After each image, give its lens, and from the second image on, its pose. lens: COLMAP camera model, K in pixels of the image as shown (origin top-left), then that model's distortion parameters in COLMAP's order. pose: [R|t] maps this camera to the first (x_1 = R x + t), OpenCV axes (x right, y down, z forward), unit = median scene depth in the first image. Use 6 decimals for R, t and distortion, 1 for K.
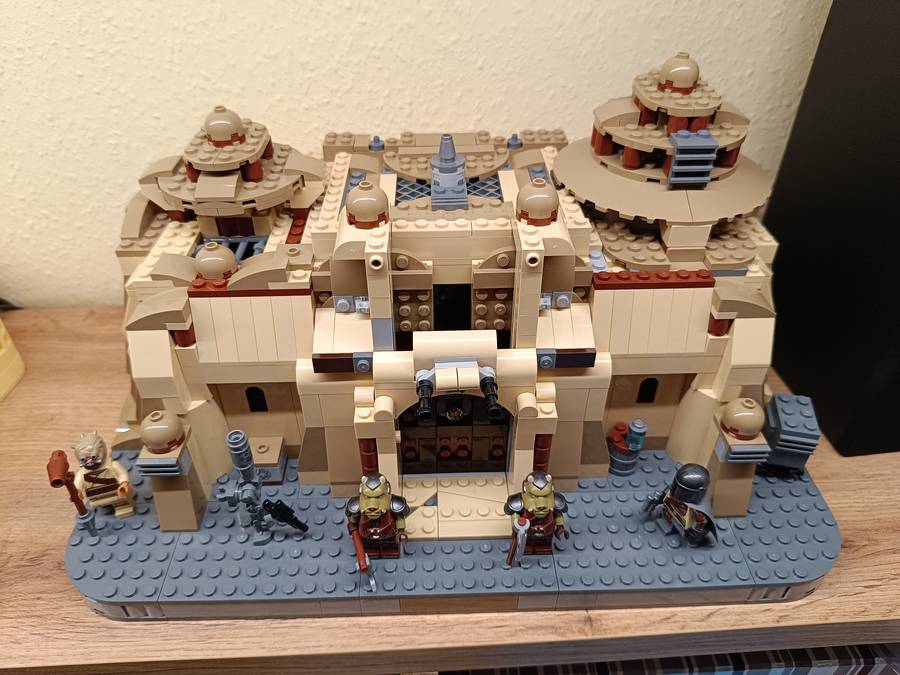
lens RADIAL K [[654.3, 0, 449.7], [0, 654.3, 314.1], [0, 0, 1]] dist [-0.003671, -0.001341]
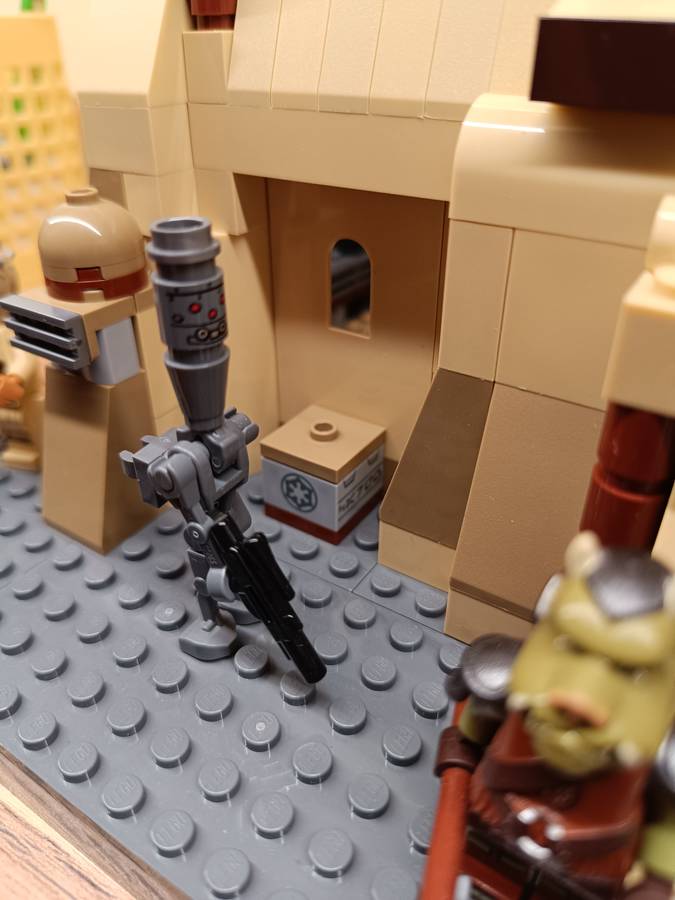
lens RADIAL K [[680.6, 0, 337.5], [0, 680.6, 450.0], [0, 0, 1]] dist [-0.054932, -0.000639]
pose [[0.817690, 0.312006, -0.483772, -0.095669], [-0.349367, 0.936885, 0.013726, 0.226384], [0.457521, 0.157791, 0.875087, 0.722165]]
